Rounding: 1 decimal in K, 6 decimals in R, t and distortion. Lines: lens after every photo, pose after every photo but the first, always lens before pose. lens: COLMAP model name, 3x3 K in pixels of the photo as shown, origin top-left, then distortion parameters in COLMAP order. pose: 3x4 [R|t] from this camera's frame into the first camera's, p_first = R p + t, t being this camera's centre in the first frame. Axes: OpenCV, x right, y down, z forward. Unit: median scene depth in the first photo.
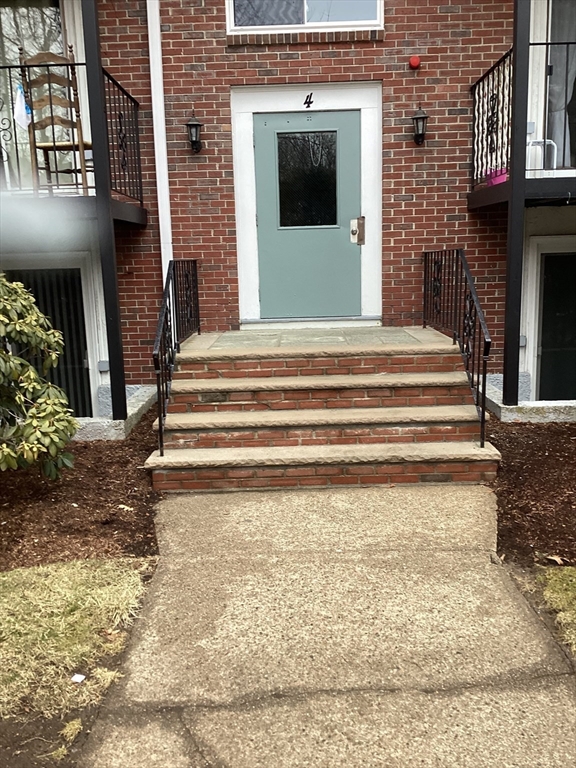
lens RADIAL K [[697.3, 0, 288.1], [0, 697.3, 384.5], [0, 0, 1]] dist [0.045356, -0.079233]
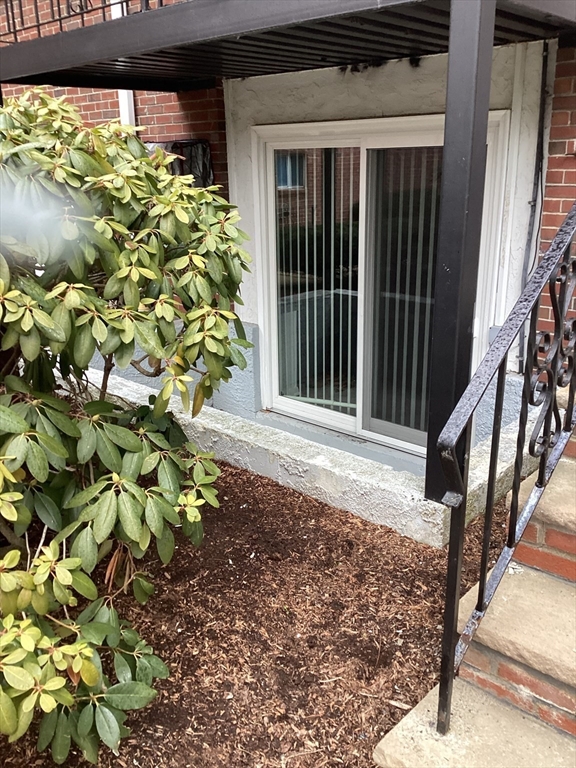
lens RADIAL K [[697.3, 0, 288.1], [0, 697.3, 383.9], [0, 0, 1]] dist [0.045356, -0.079233]
pose [[0.748873, 0.217873, -0.625876, -0.062469], [-0.113165, 0.972584, 0.203161, -0.105845], [0.652980, -0.081314, 0.752997, 0.685567]]
